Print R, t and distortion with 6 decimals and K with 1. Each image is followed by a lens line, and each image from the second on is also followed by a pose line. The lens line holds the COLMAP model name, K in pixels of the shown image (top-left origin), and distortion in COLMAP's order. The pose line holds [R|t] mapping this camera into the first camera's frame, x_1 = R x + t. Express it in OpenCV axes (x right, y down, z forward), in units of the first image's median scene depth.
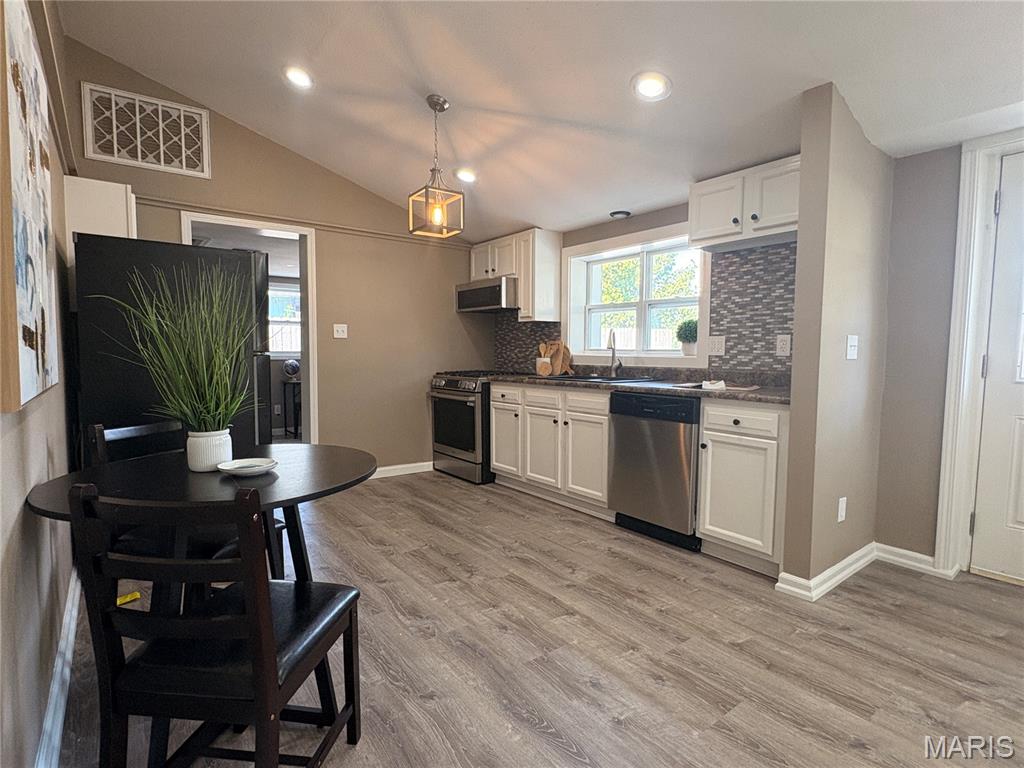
lens RADIAL K [[521.6, 0, 509.7], [0, 521.6, 386.4], [0, 0, 1]] dist [-0.001333, 0.000079]
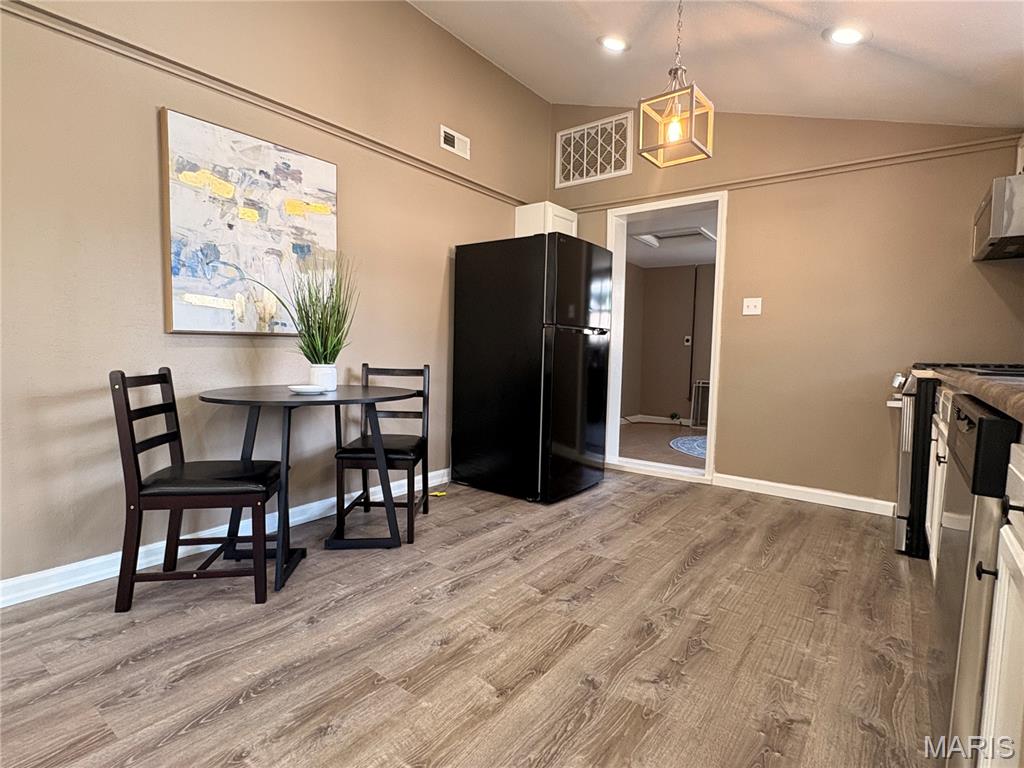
lens RADIAL K [[521.6, 0, 510.5], [0, 521.6, 384.3], [0, 0, 1]] dist [-0.001333, 0.000079]
pose [[0.273161, 0.068943, -0.959494, 0.484491], [-0.083599, 0.995356, 0.047720, 0.012075], [0.958329, 0.067177, 0.277656, 0.538925]]
